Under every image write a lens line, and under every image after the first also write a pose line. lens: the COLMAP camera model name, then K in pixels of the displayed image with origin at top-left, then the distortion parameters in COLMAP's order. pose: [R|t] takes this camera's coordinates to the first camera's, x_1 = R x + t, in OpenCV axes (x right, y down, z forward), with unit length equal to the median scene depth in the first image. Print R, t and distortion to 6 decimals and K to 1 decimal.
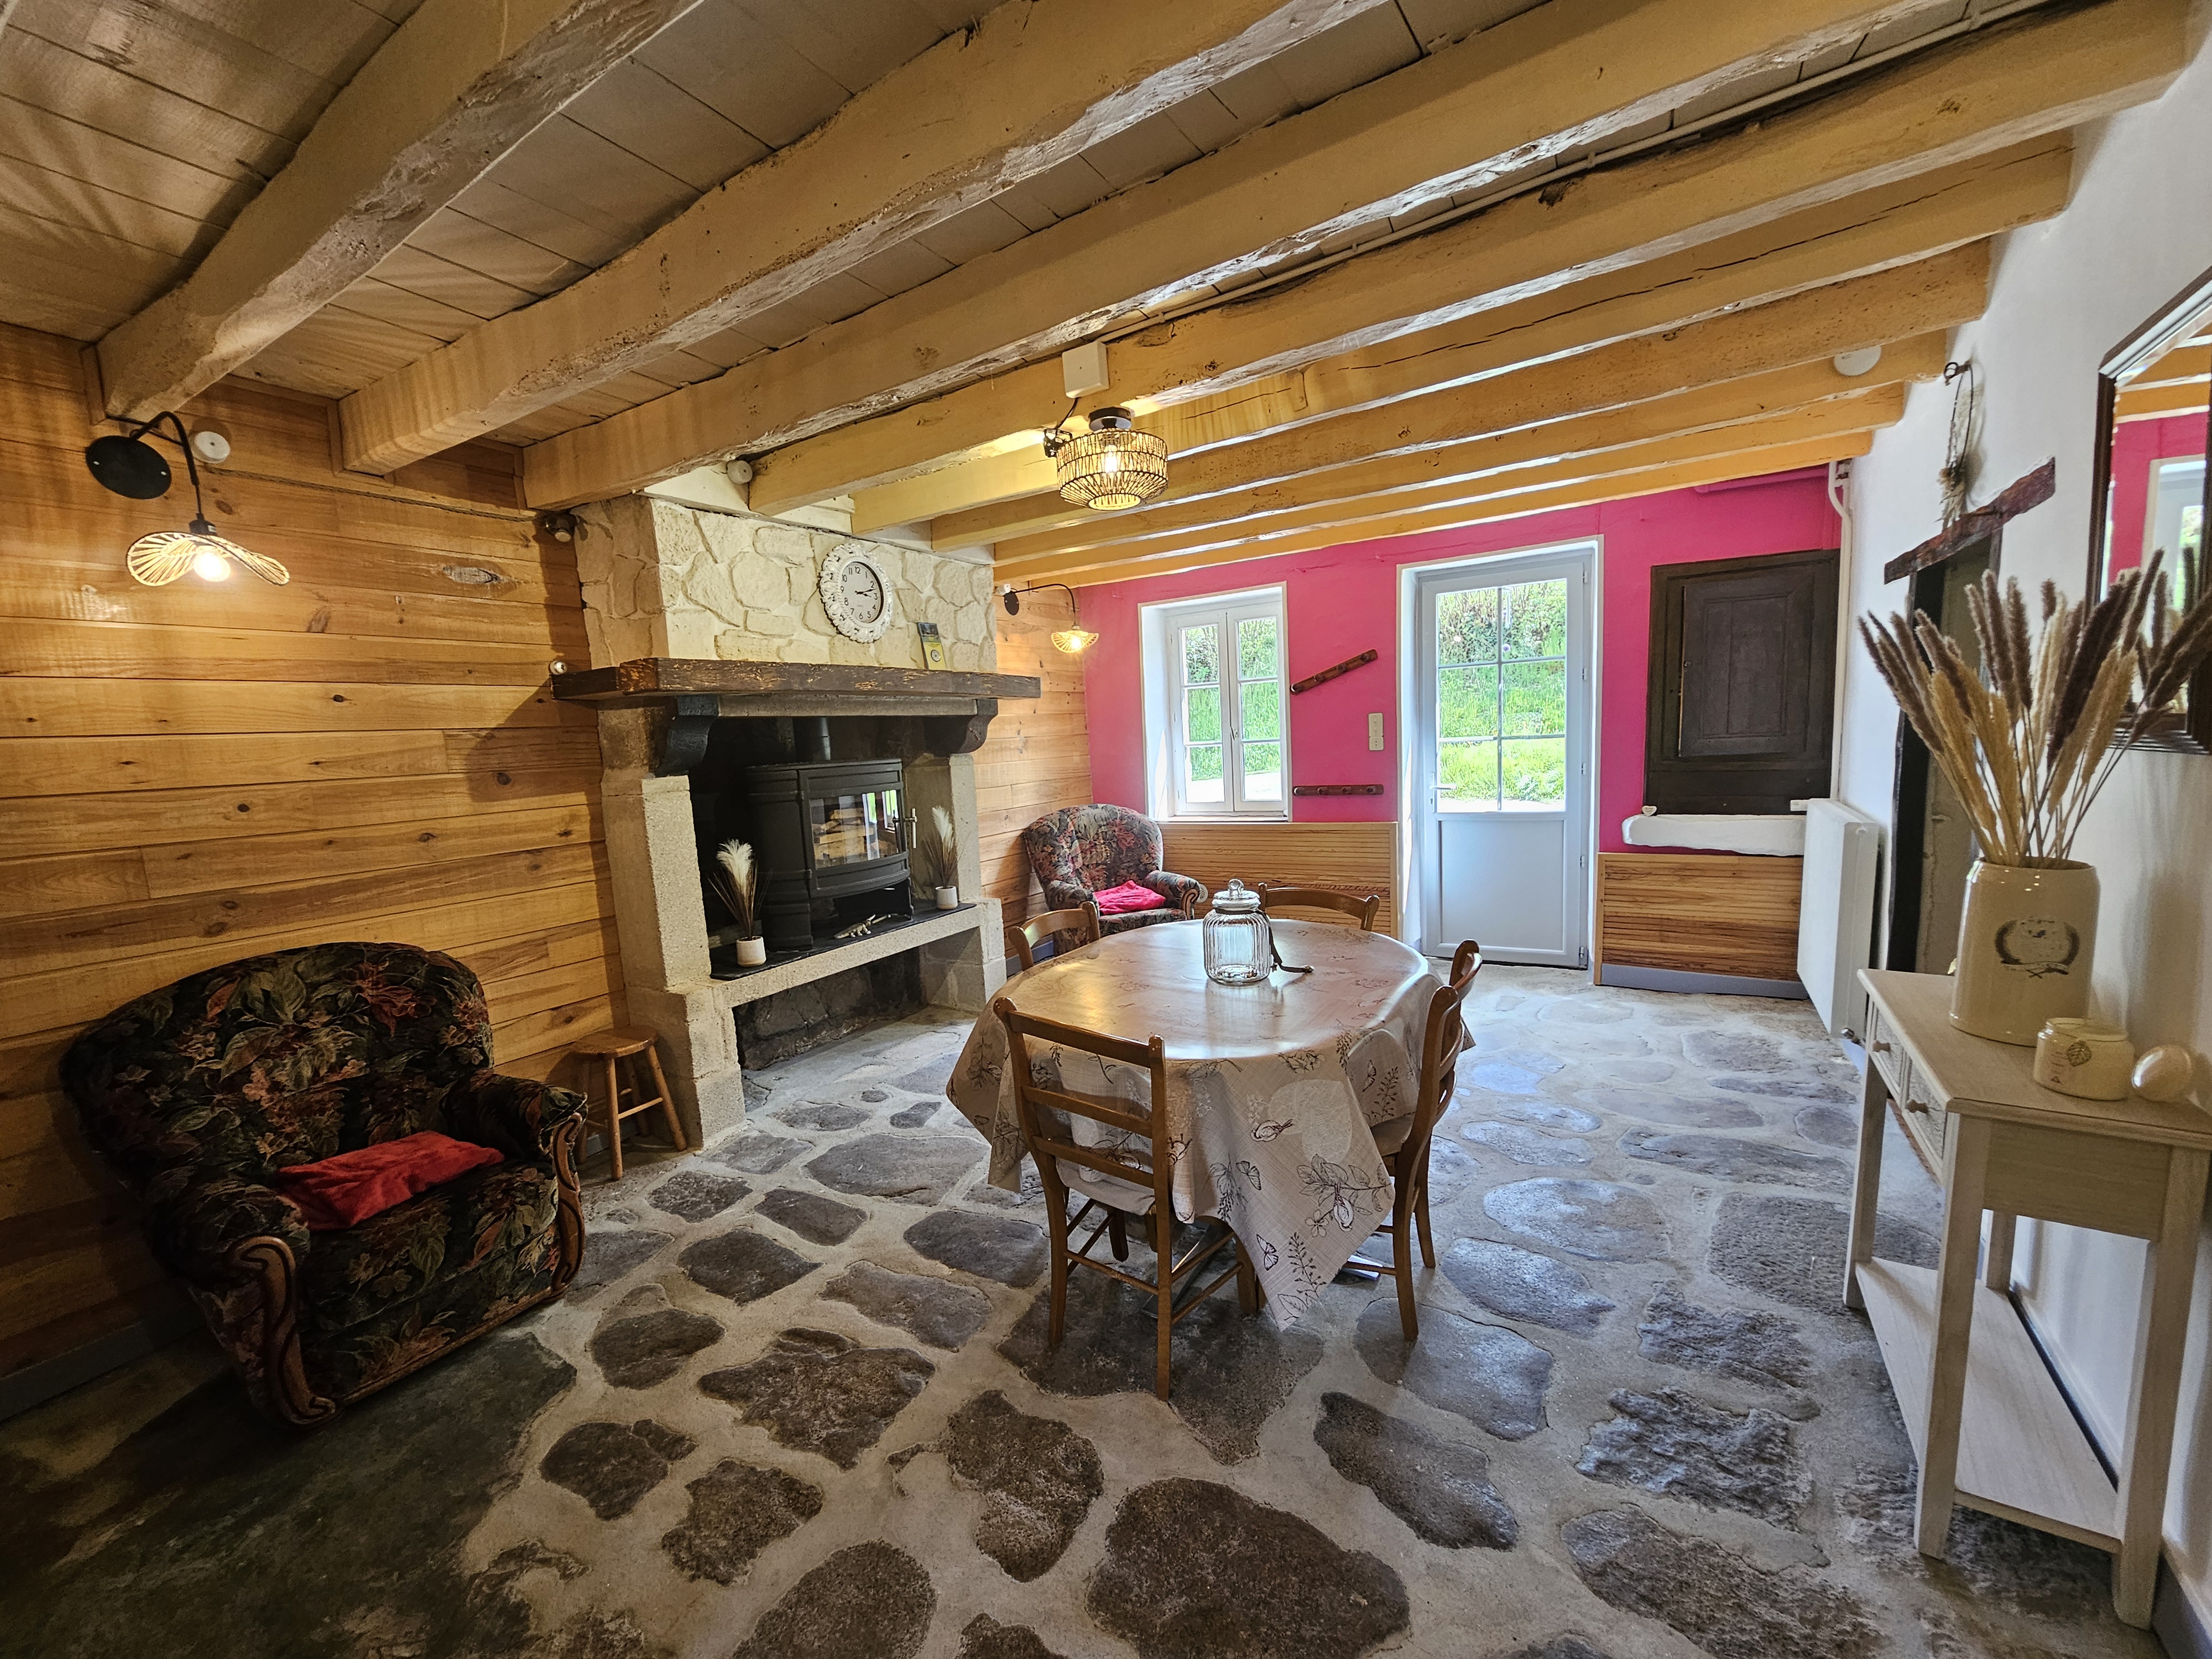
lens RADIAL K [[891.2, 0, 1110.0], [0, 891.2, 839.7], [0, 0, 1]] dist [-0.000349, -0.000248]
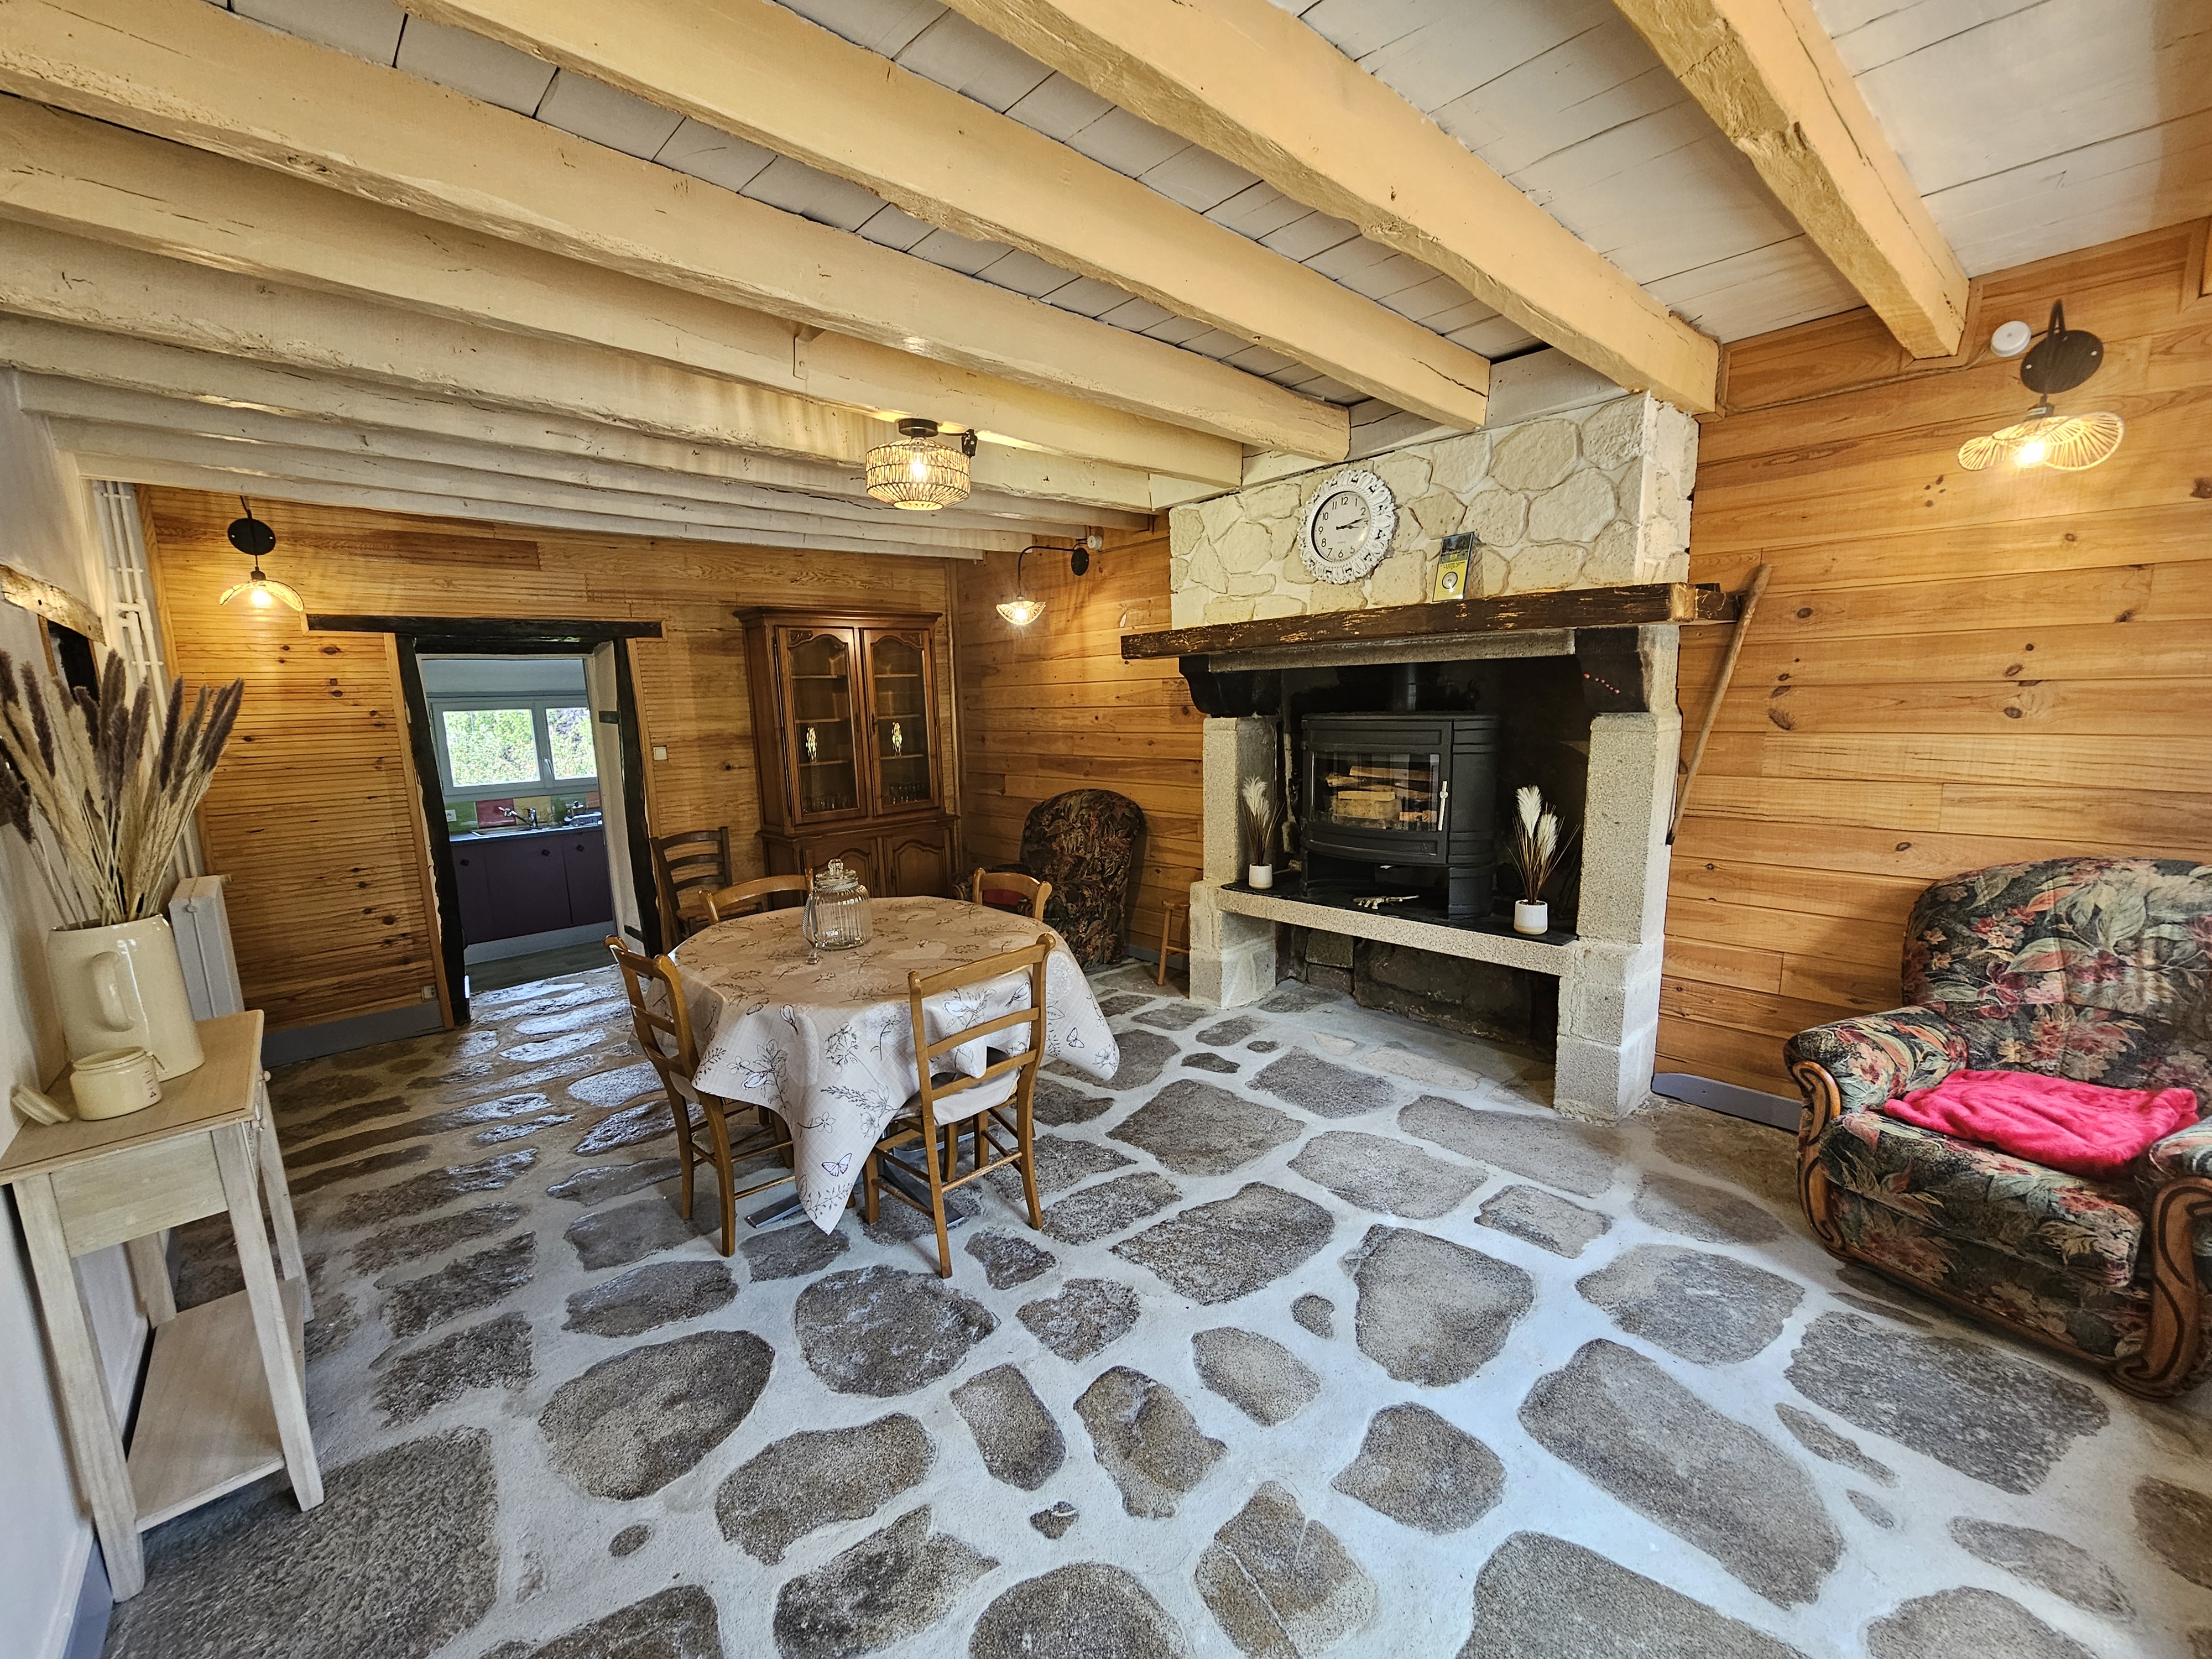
lens RADIAL K [[891.2, 0, 1115.7], [0, 891.2, 841.6], [0, 0, 1]] dist [-0.000349, -0.000248]
pose [[-0.267071, 0.215594, -0.939251, 0.640602], [-0.070468, 0.967675, 0.242156, -0.162272], [0.961097, 0.130860, -0.243245, 0.978426]]
